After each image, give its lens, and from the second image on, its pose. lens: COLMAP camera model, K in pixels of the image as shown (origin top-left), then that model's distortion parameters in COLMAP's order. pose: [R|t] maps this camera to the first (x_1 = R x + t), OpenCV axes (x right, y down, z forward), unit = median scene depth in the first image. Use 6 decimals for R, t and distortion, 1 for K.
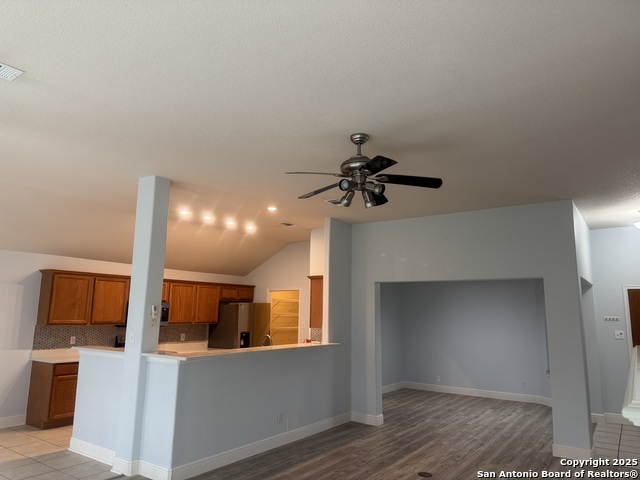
lens RADIAL K [[453.1, 0, 317.5], [0, 453.1, 243.0], [0, 0, 1]] dist [0.083244, -0.113738]
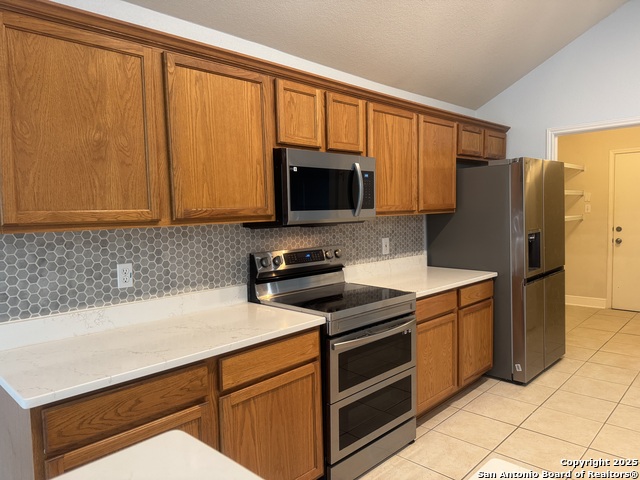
lens RADIAL K [[453.1, 0, 317.5], [0, 453.1, 243.0], [0, 0, 1]] dist [0.083244, -0.113738]
pose [[0.984367, -0.024750, -0.174380, -0.338565], [0.064546, 0.971890, 0.226416, 0.124697], [0.163874, -0.234132, 0.958294, 0.704673]]
